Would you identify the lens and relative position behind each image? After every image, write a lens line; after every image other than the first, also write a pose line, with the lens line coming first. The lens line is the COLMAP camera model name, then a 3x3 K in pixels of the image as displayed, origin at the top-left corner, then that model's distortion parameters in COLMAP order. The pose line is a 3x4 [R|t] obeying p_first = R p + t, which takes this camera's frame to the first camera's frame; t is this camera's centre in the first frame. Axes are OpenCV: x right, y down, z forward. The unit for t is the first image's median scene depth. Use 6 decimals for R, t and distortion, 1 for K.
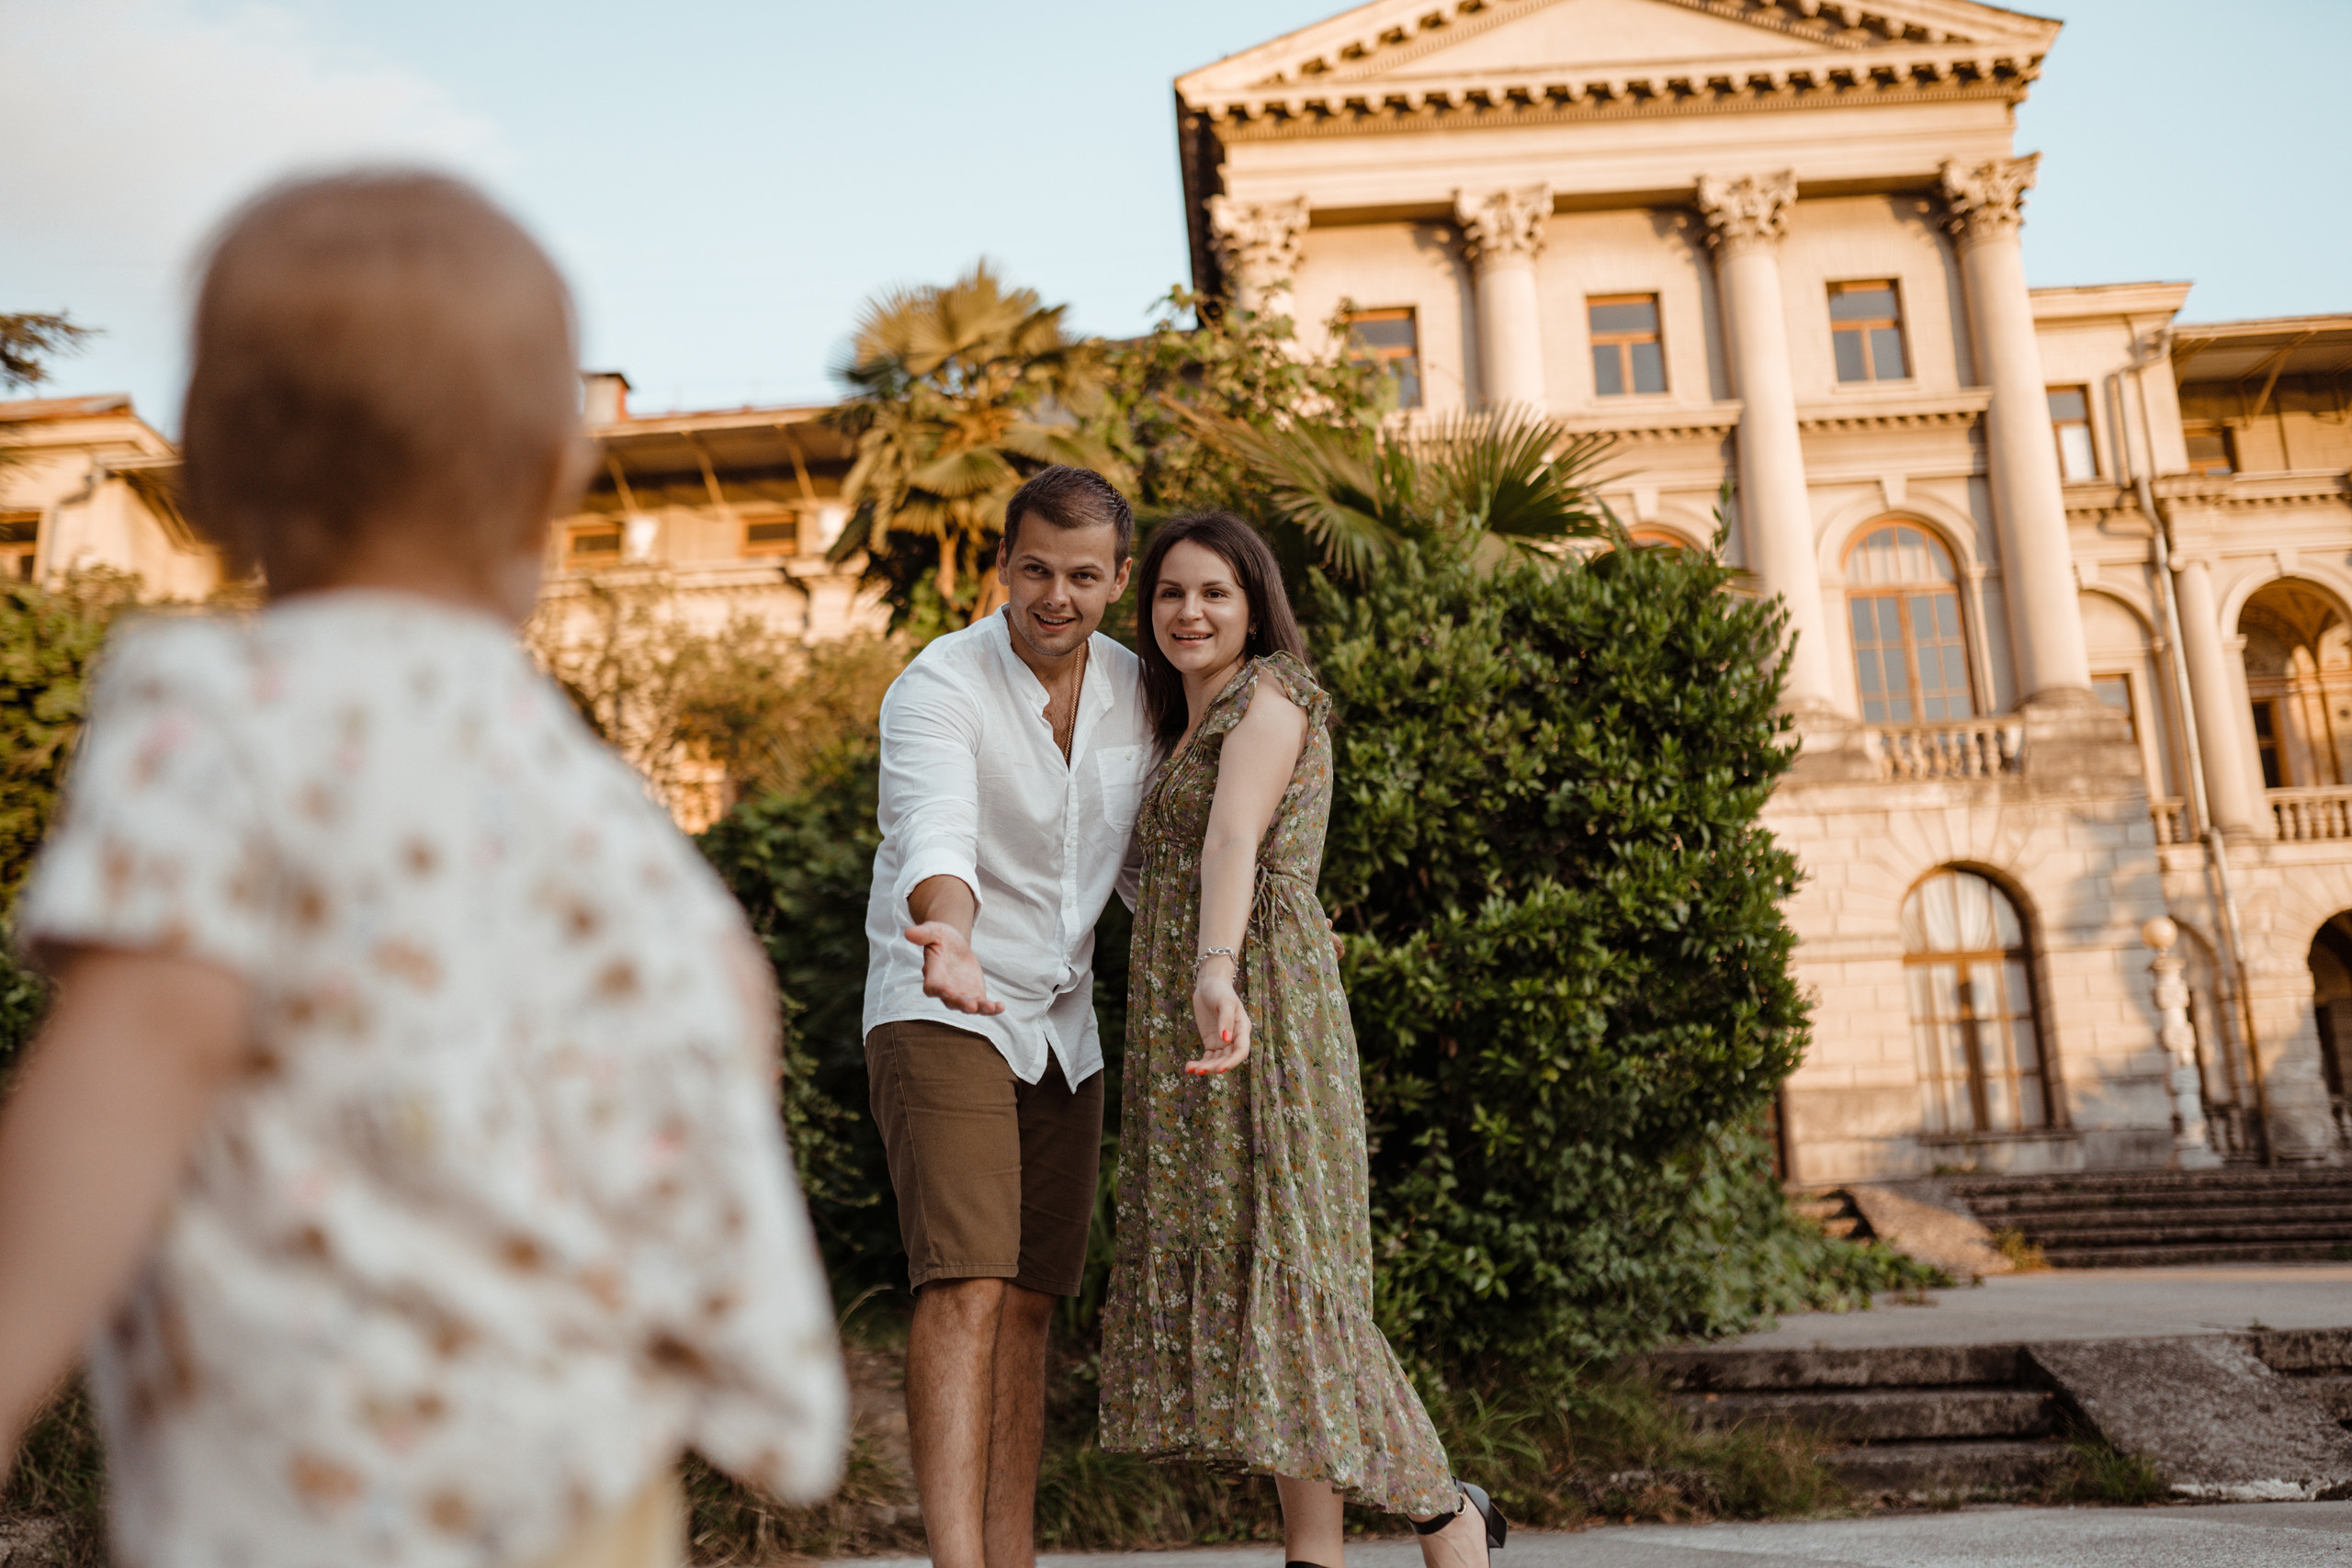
lens RADIAL K [[1863.2, 0, 1167.1], [0, 1863.2, 895.4], [0, 0, 1]] dist [-0.078273, 0.044571]
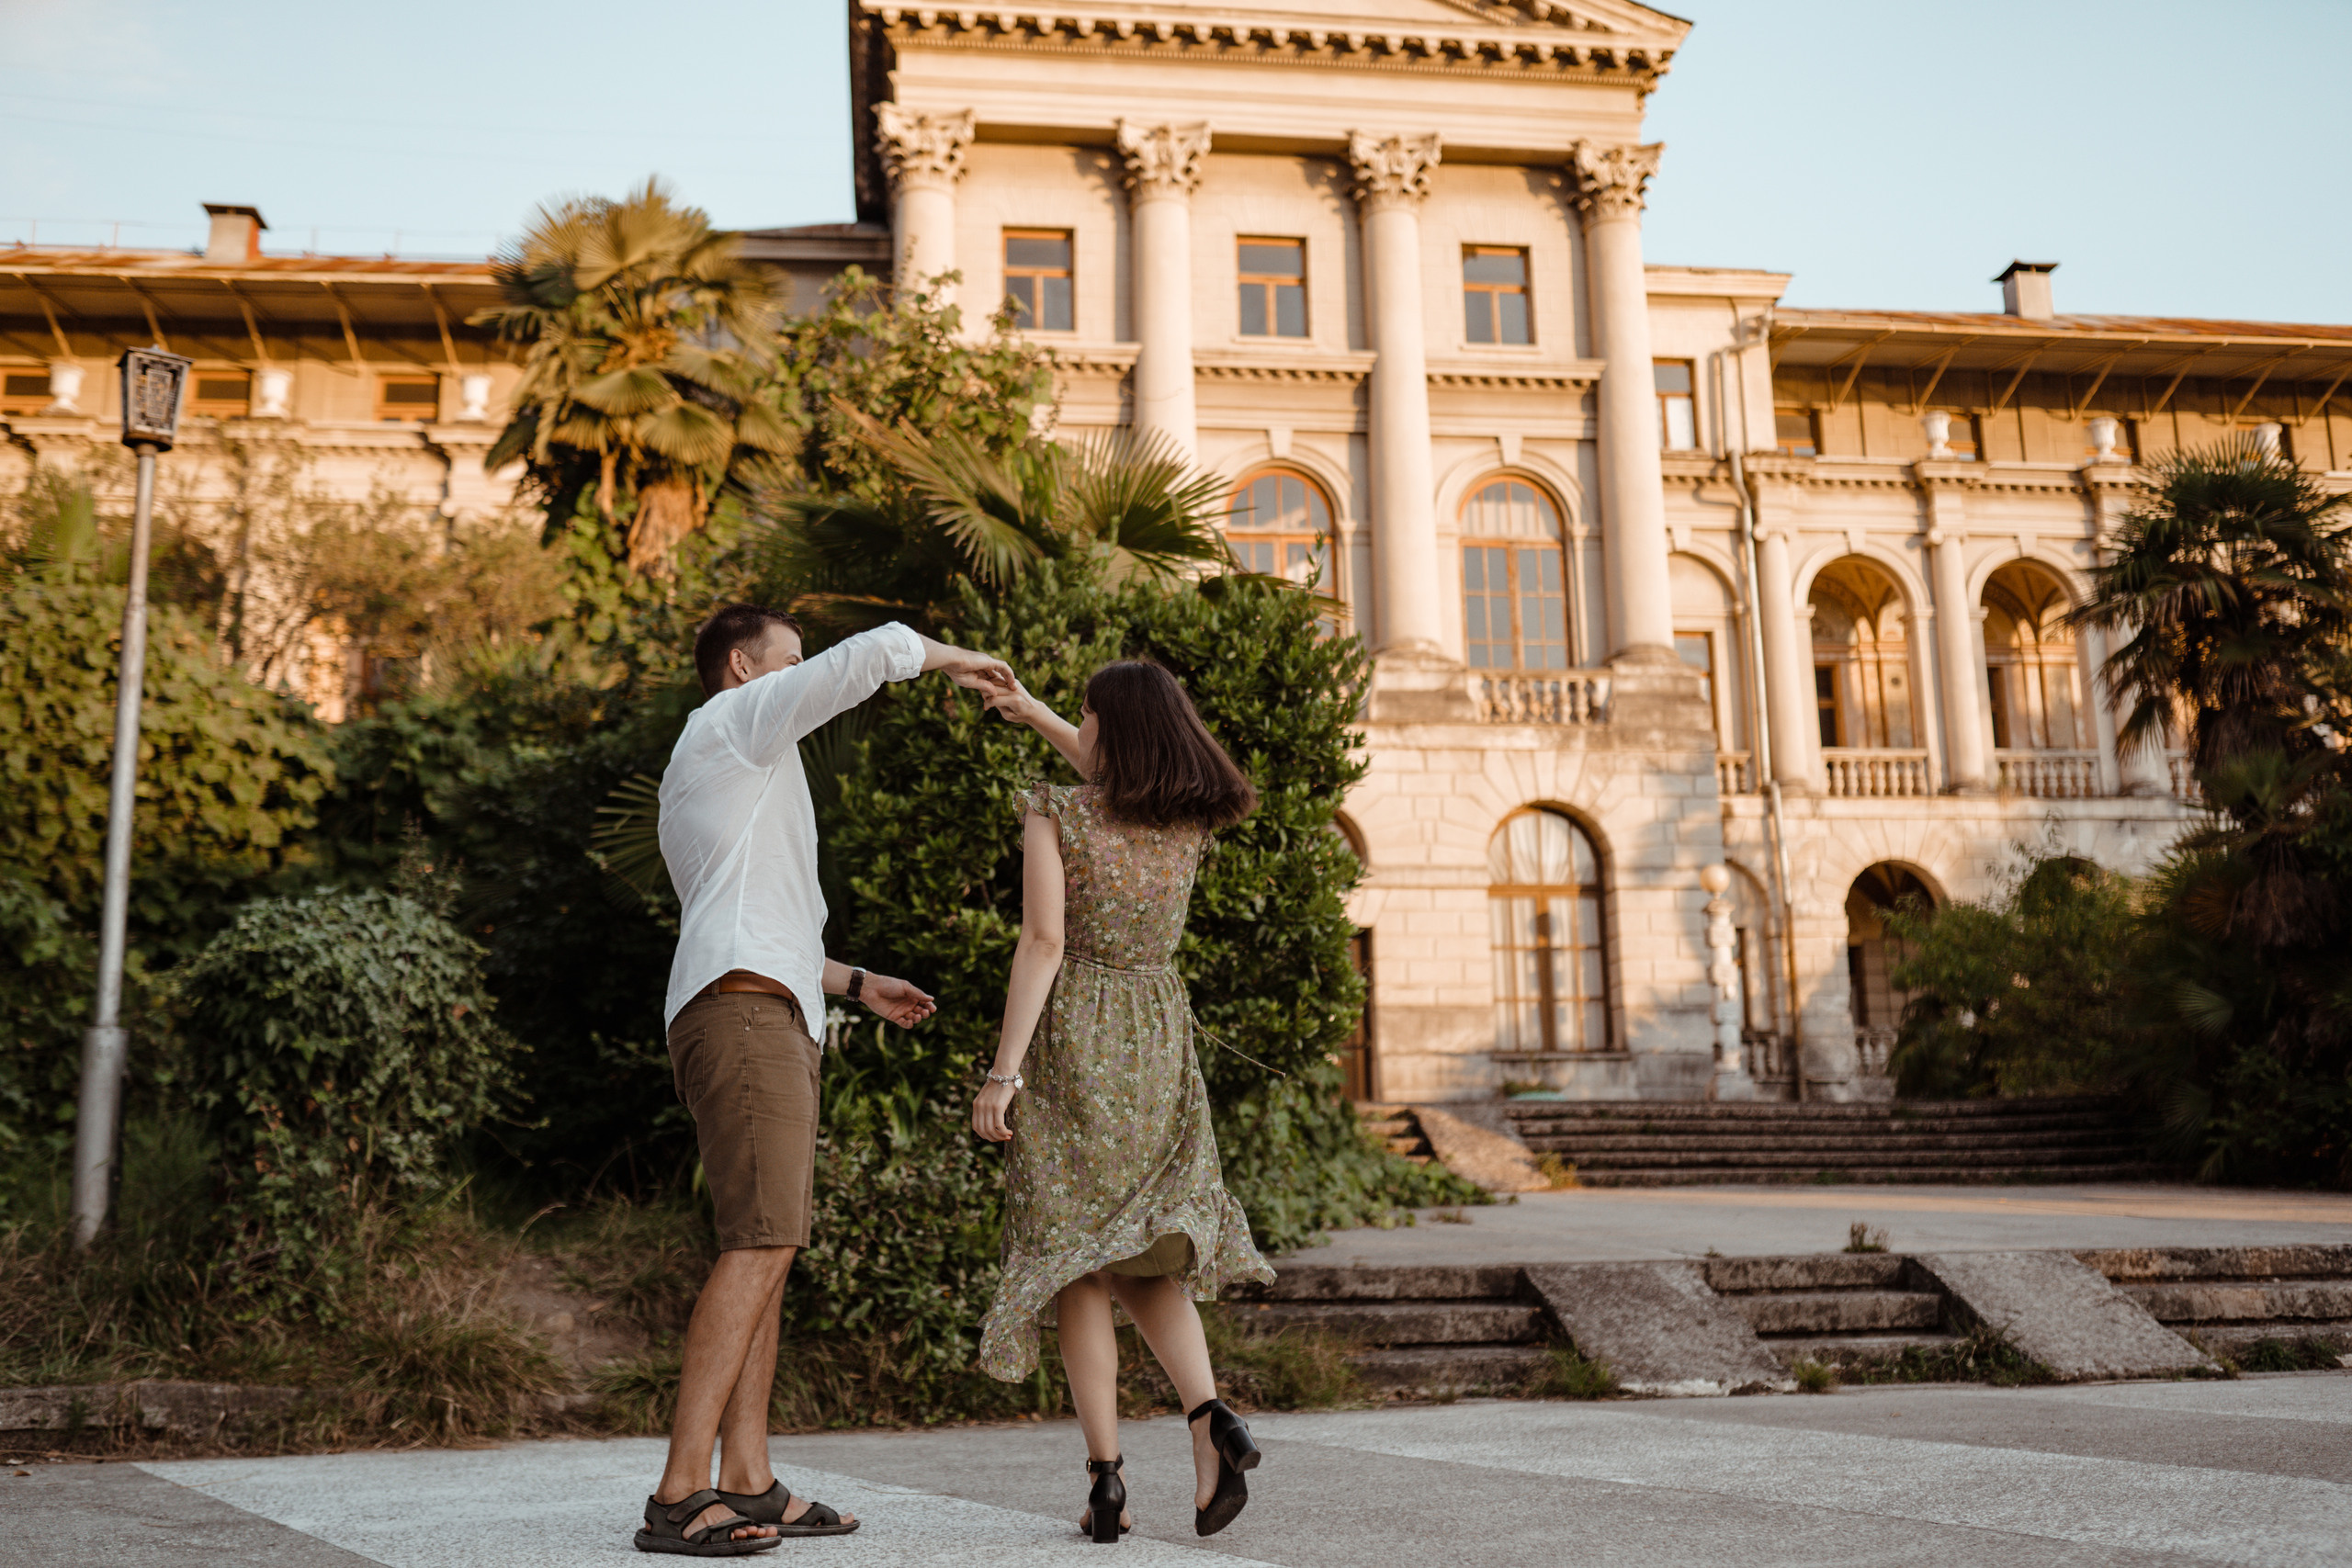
lens RADIAL K [[1925.5, 0, 1056.8], [0, 1925.5, 880.1], [0, 0, 1]] dist [-0.136066, 0.197959]
pose [[0.988833, 0.045022, 0.142061, -0.012346], [-0.054383, 0.996549, 0.062711, -0.039962], [-0.138748, -0.069736, 0.987869, -0.099310]]
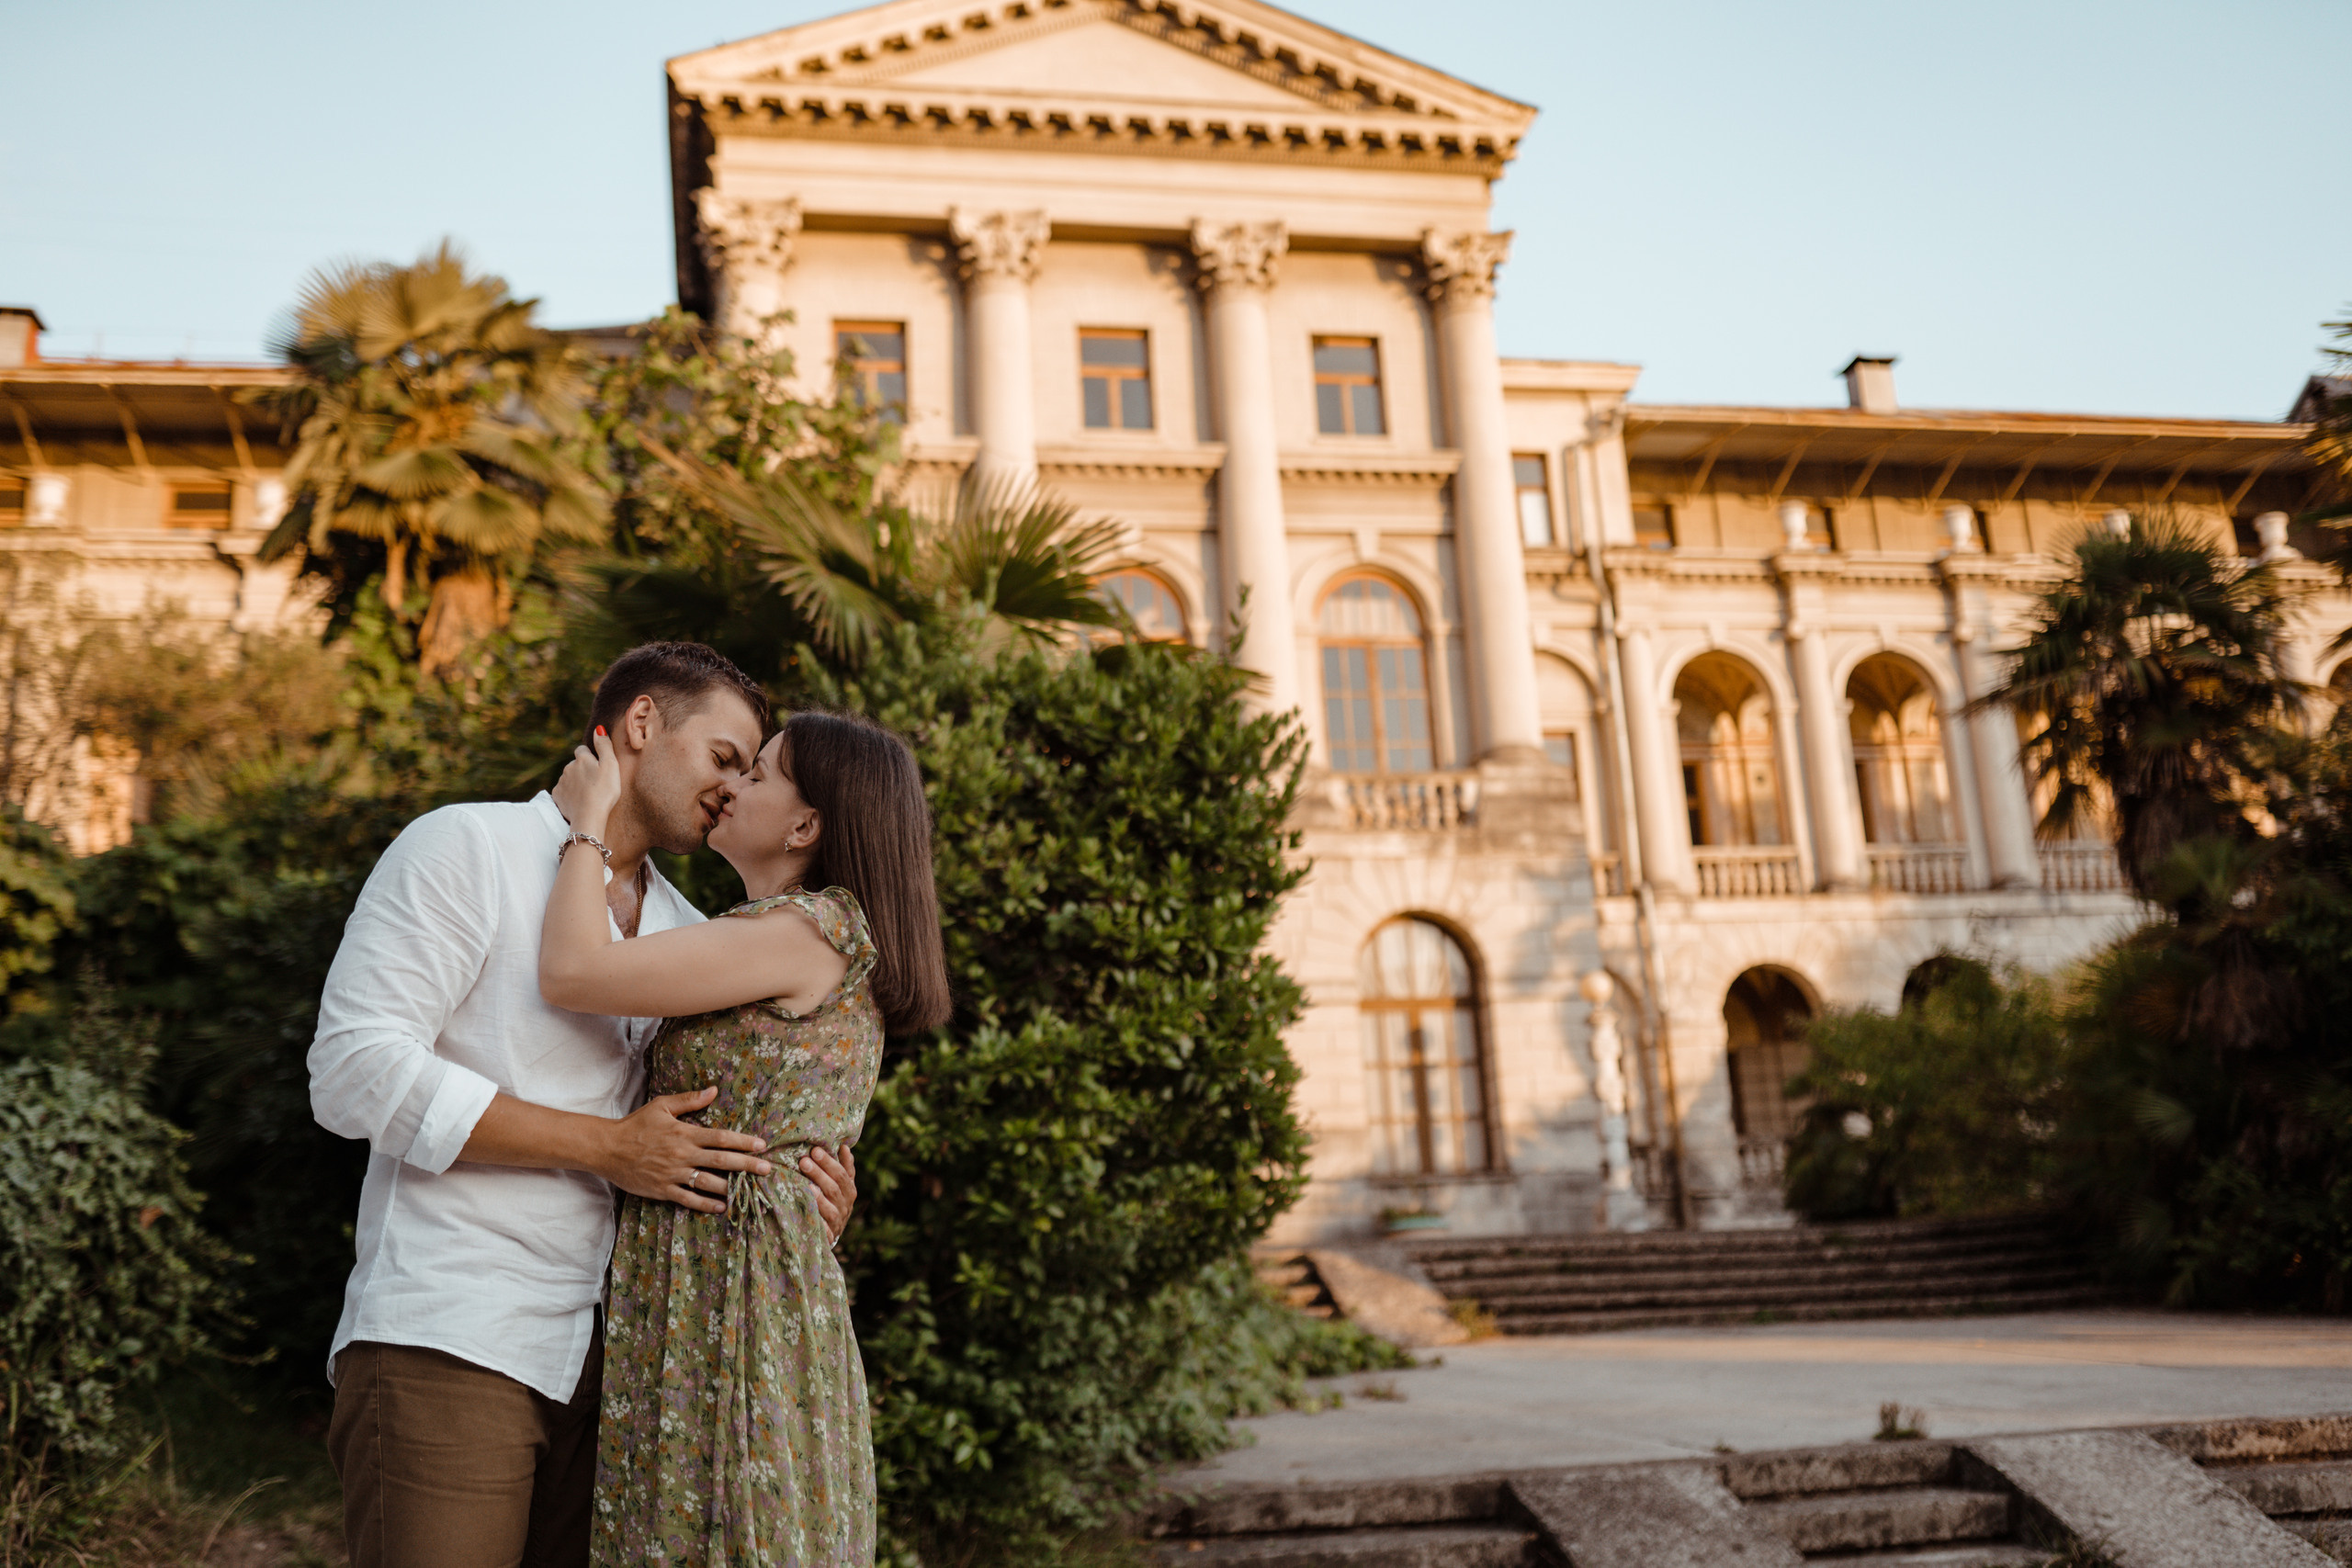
lens RADIAL K [[1866.9, 0, 1013.5], [0, 1866.9, 869.2], [0, 0, 1]] dist [-0.101683, 0.121022]
pose [[0.978000, 0.034823, 0.205679, -0.001825], [-0.033644, 0.999391, -0.009229, -0.036340], [-0.205876, 0.002106, 0.978576, 0.051600]]
